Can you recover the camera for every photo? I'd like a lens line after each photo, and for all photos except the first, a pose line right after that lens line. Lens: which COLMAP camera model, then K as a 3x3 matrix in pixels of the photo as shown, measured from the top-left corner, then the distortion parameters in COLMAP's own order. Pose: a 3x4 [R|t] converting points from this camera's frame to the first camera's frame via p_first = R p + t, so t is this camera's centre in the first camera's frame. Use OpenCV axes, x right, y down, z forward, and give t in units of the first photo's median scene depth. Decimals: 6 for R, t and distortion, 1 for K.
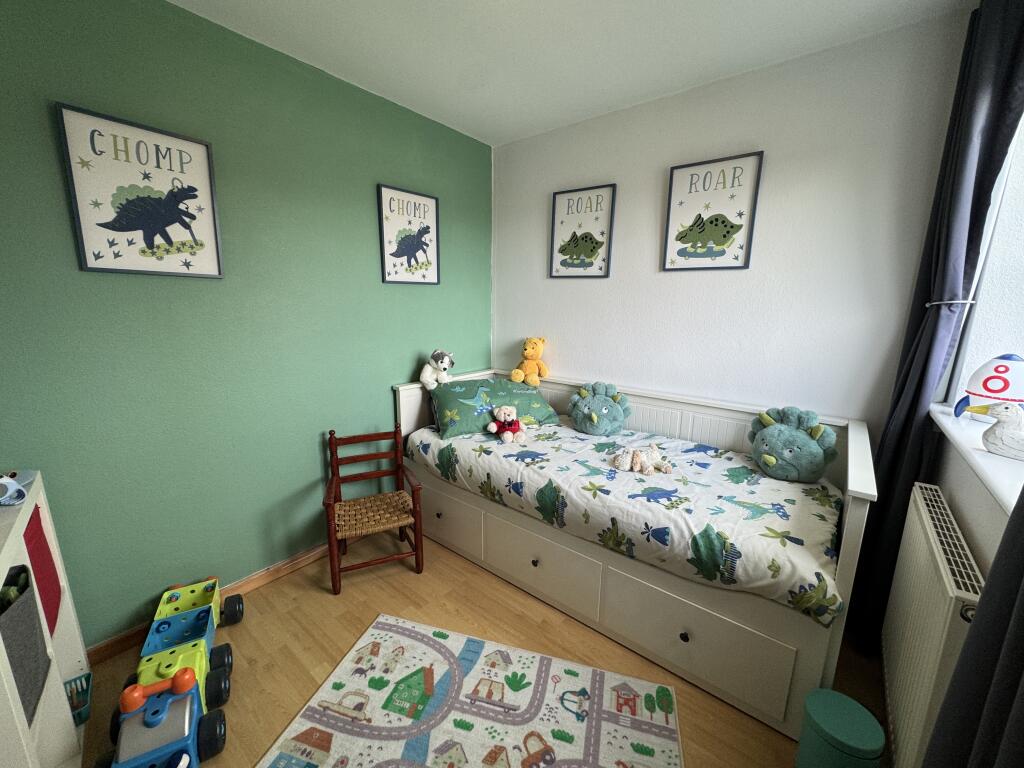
lens RADIAL K [[407.8, 0, 510.3], [0, 407.8, 382.8], [0, 0, 1]] dist [-0.001008, -0.000221]
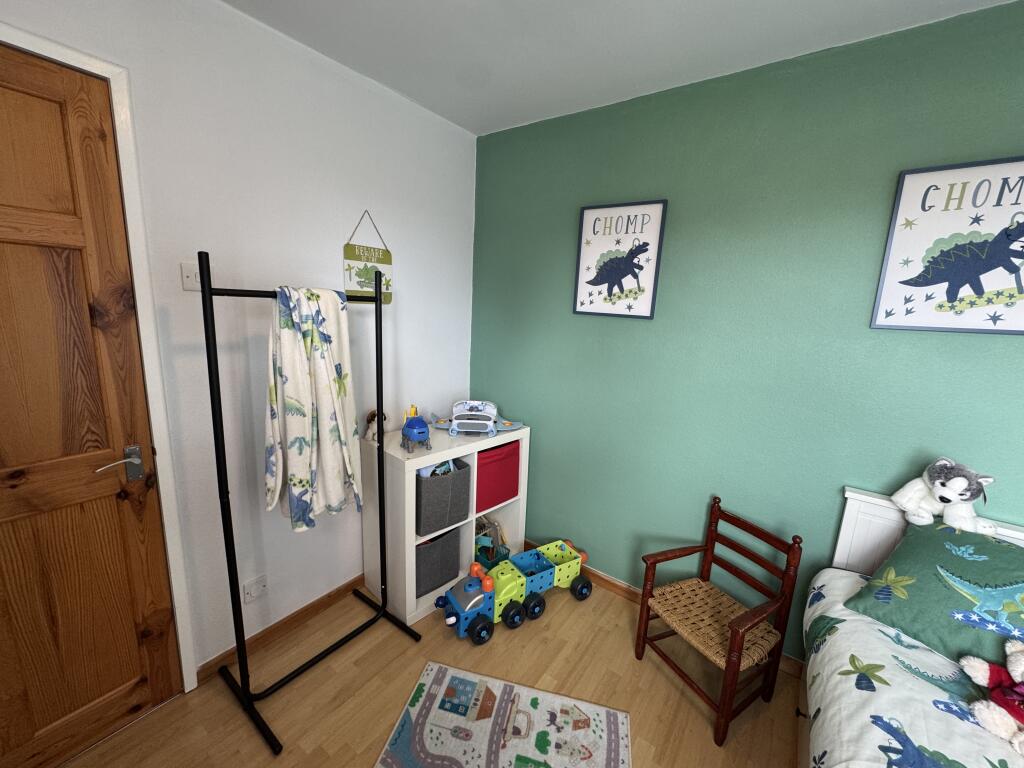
lens RADIAL K [[407.8, 0, 515.6], [0, 407.8, 384.6], [0, 0, 1]] dist [-0.001008, -0.000221]
pose [[0.058174, 0.180357, -0.981879, 0.379078], [-0.243038, 0.956512, 0.161298, -0.165241], [0.968271, 0.229251, 0.099478, 0.542292]]
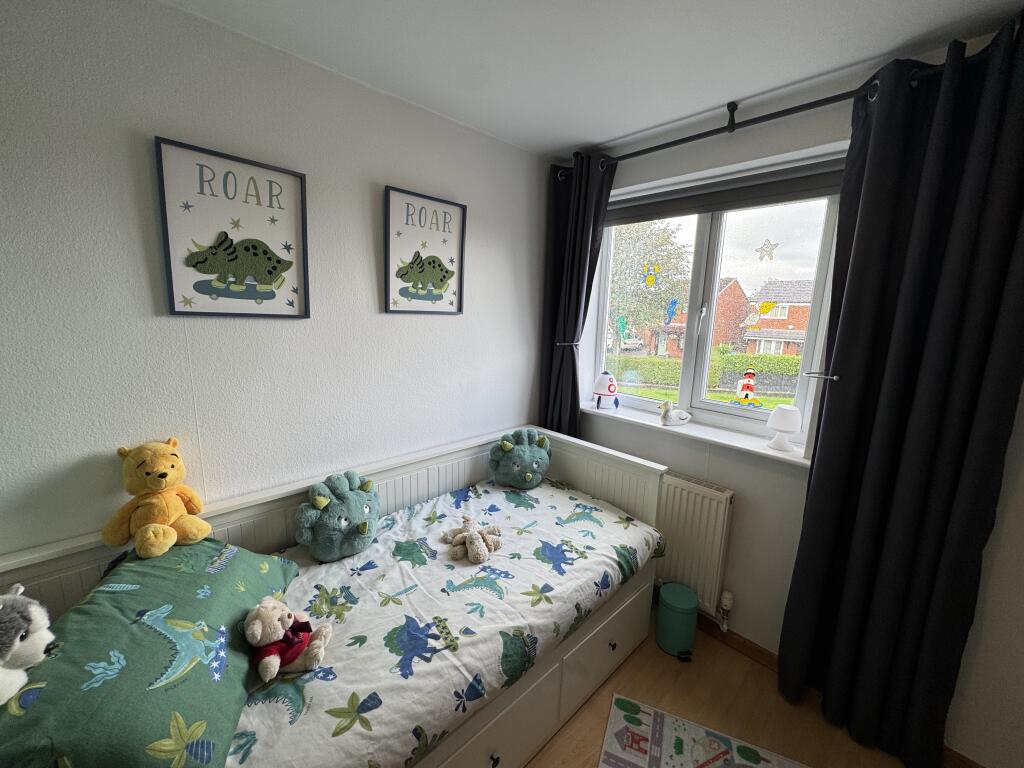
lens RADIAL K [[407.8, 0, 513.0], [0, 407.8, 383.4], [0, 0, 1]] dist [-0.001008, -0.000221]
pose [[0.131430, -0.186760, 0.973574, -0.496640], [0.166550, 0.972294, 0.164030, -0.285835], [-0.977235, 0.140590, 0.158893, 0.810028]]
